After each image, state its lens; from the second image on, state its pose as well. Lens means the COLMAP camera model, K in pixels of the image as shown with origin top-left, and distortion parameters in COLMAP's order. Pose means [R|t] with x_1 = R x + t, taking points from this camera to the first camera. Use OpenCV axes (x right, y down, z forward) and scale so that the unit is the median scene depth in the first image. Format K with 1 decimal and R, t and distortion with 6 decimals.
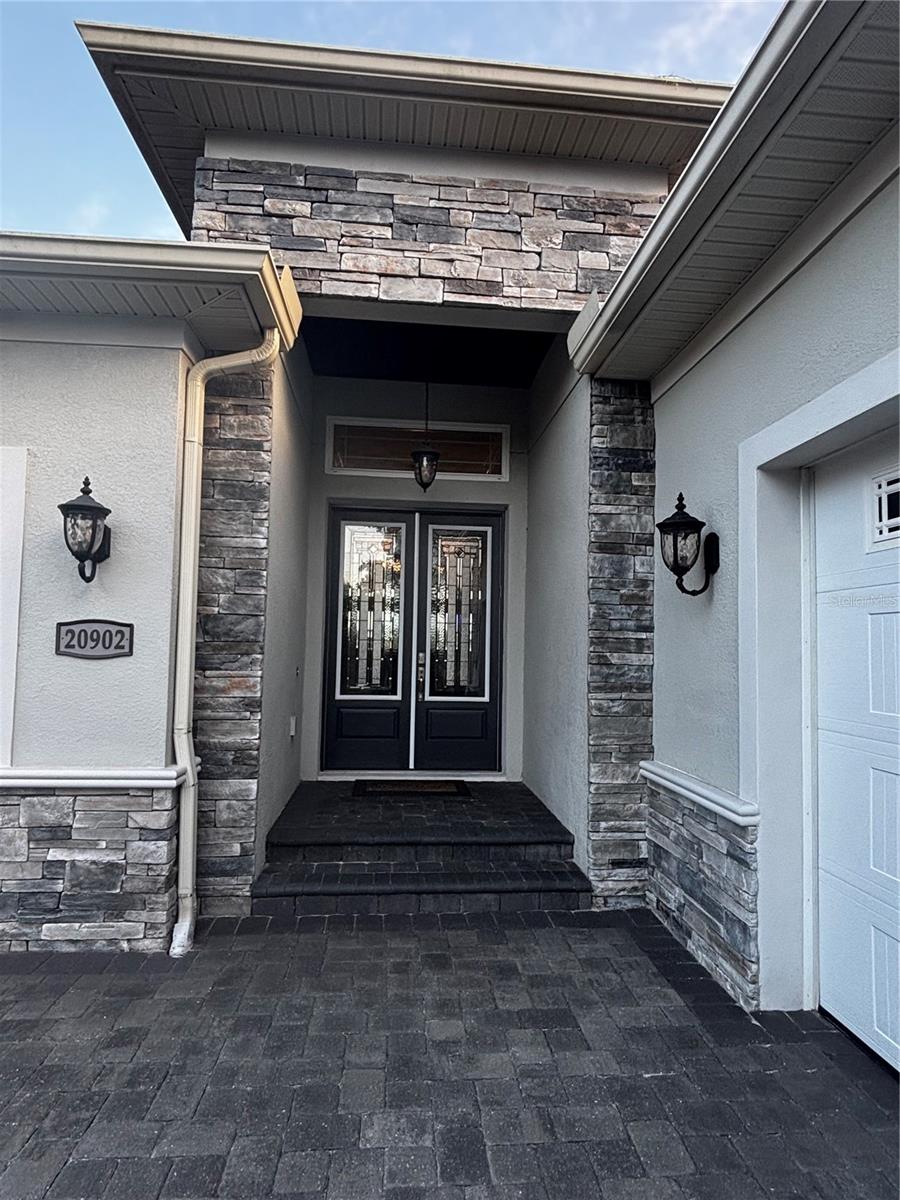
lens RADIAL K [[672.7, 0, 453.8], [0, 672.7, 603.3], [0, 0, 1]] dist [0.003234, -0.010311]
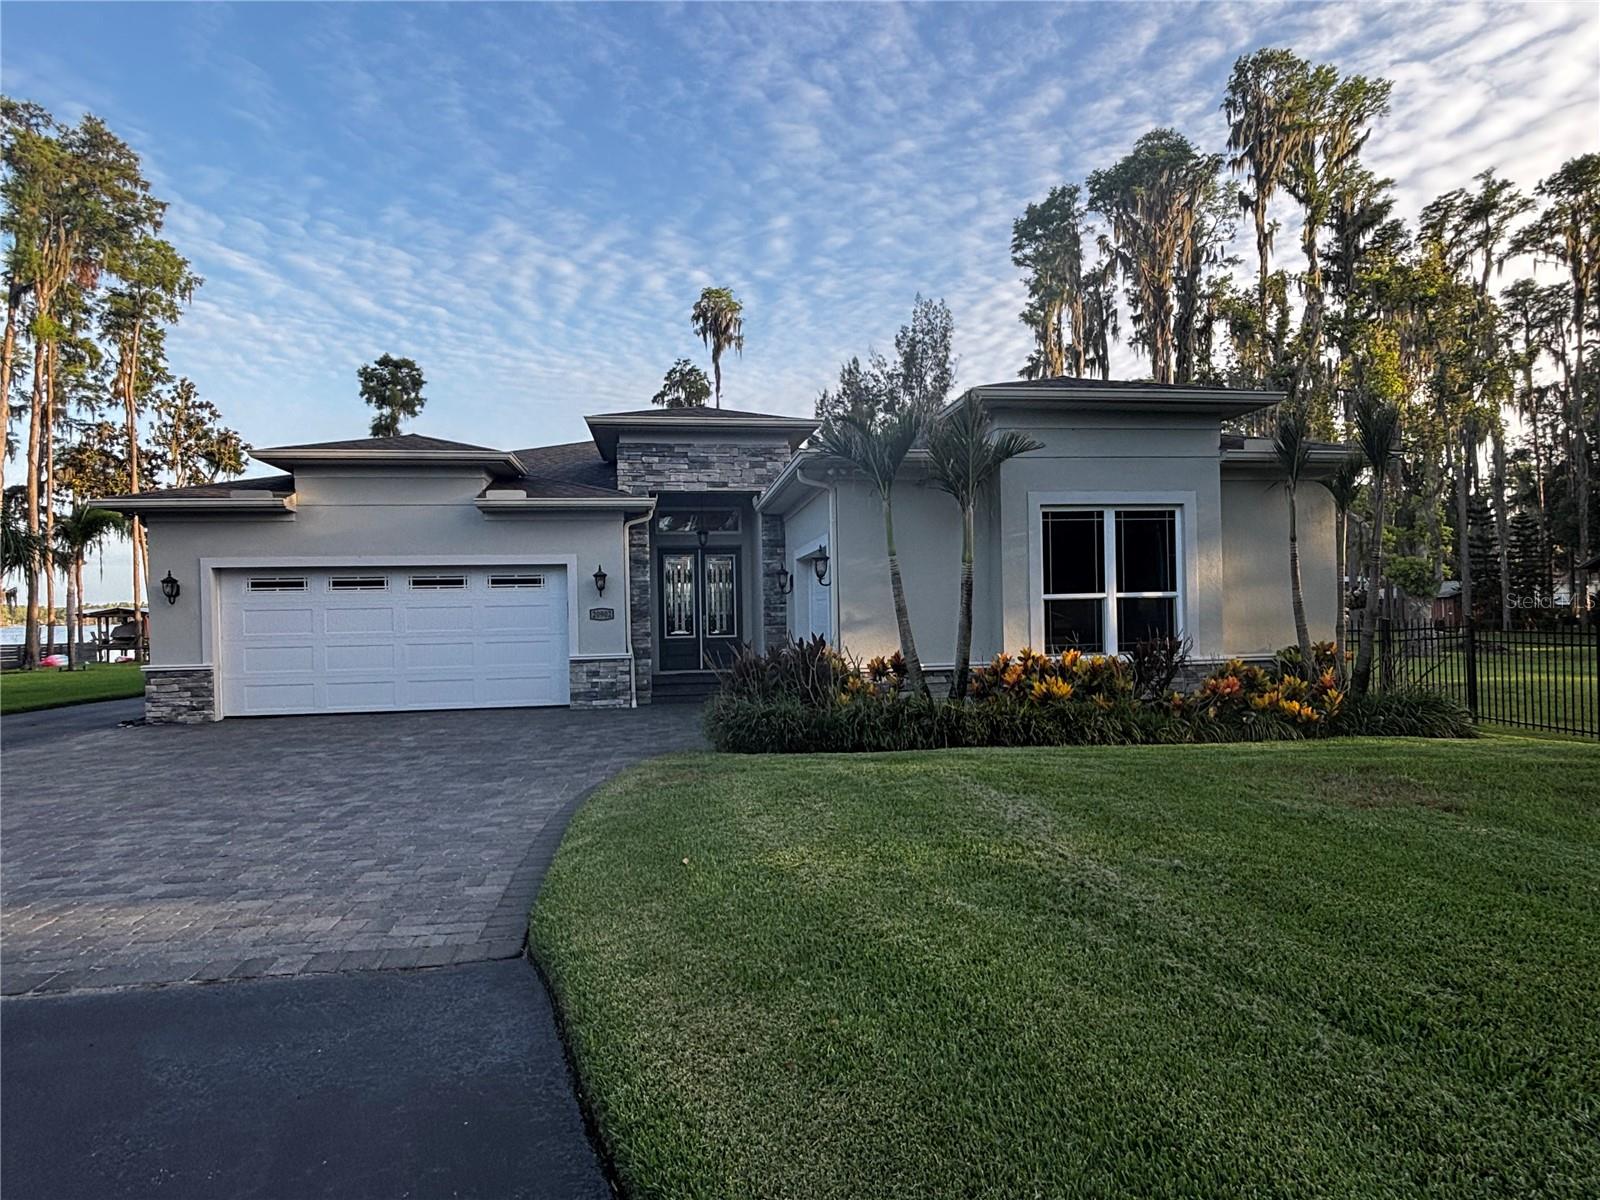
lens RADIAL K [[897.0, 0, 805.6], [0, 897.0, 603.7], [0, 0, 1]] dist [0.003234, -0.010311]
pose [[0.996874, -0.038726, 0.068863, 0.119222], [0.034669, 0.997646, 0.059160, -0.184249], [-0.070992, -0.056588, 0.995870, -2.830783]]
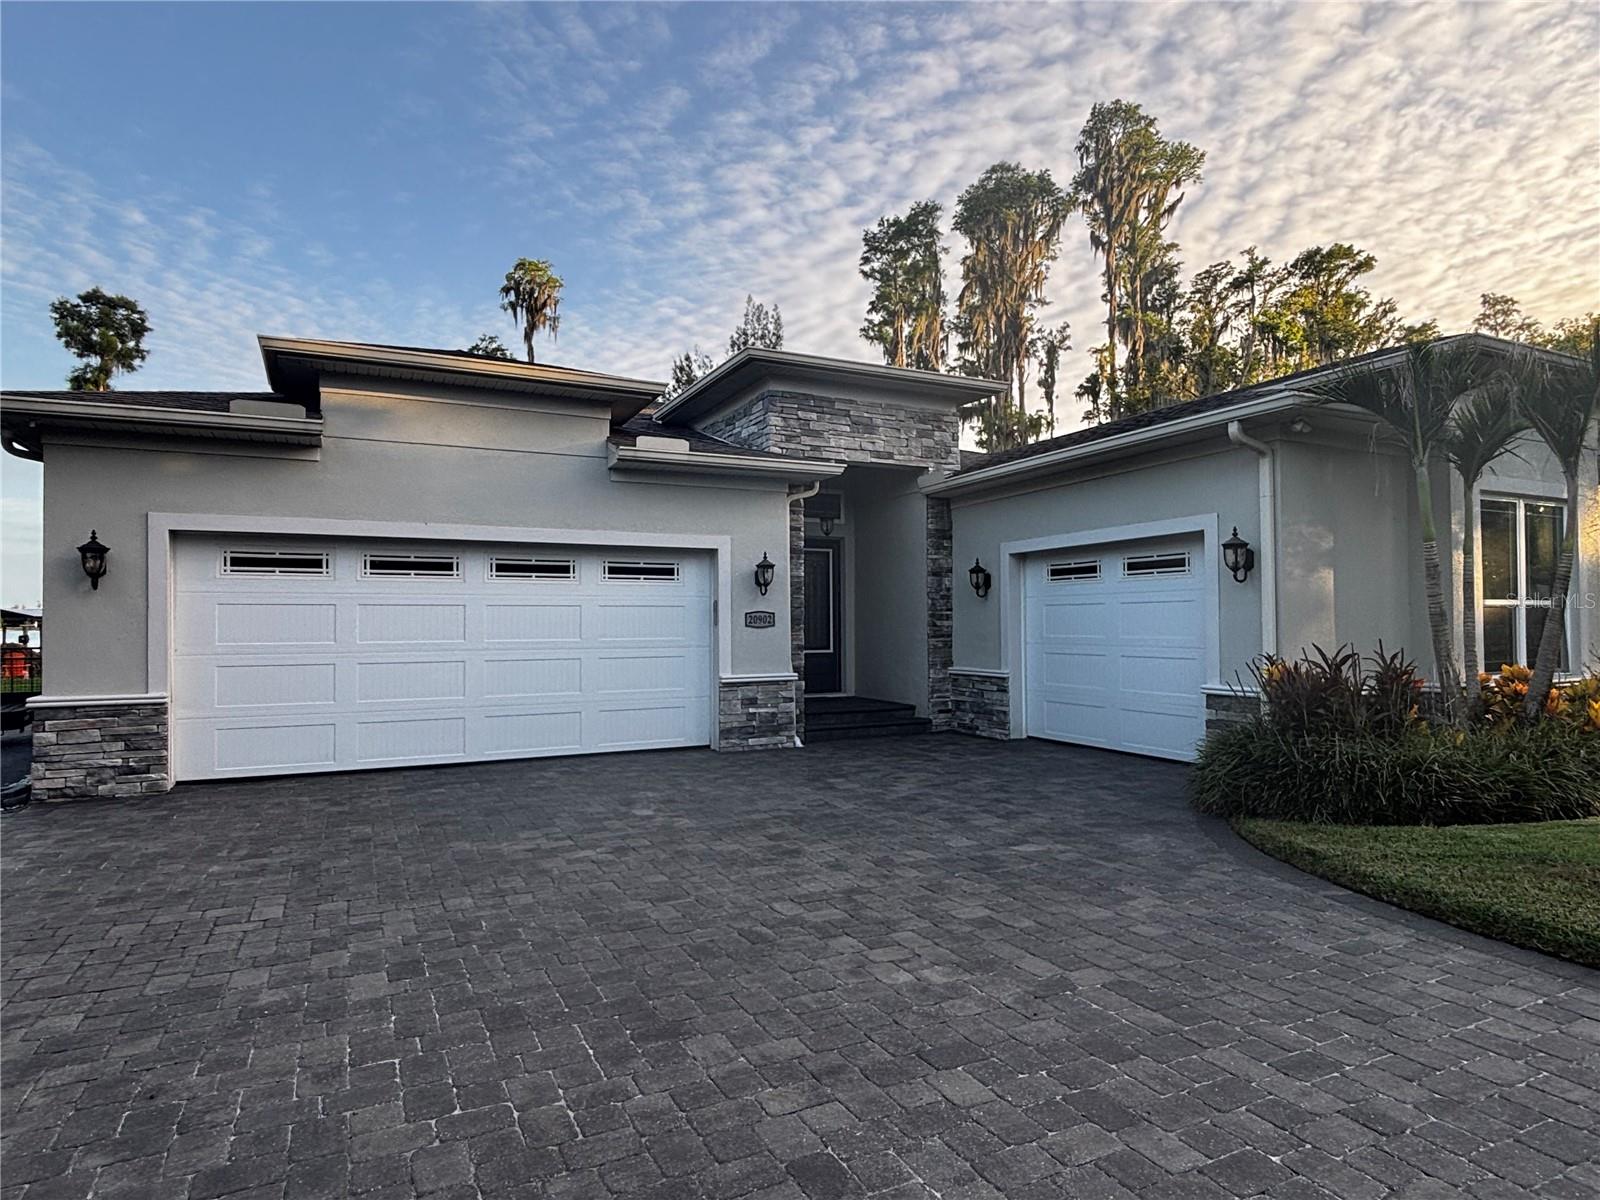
lens RADIAL K [[897.0, 0, 796.5], [0, 897.0, 606.0], [0, 0, 1]] dist [0.003234, -0.010311]
pose [[0.929576, -0.018028, 0.368190, -1.332962], [0.000998, 0.998923, 0.046392, -0.117622], [-0.368630, -0.042758, 0.928592, -1.648857]]
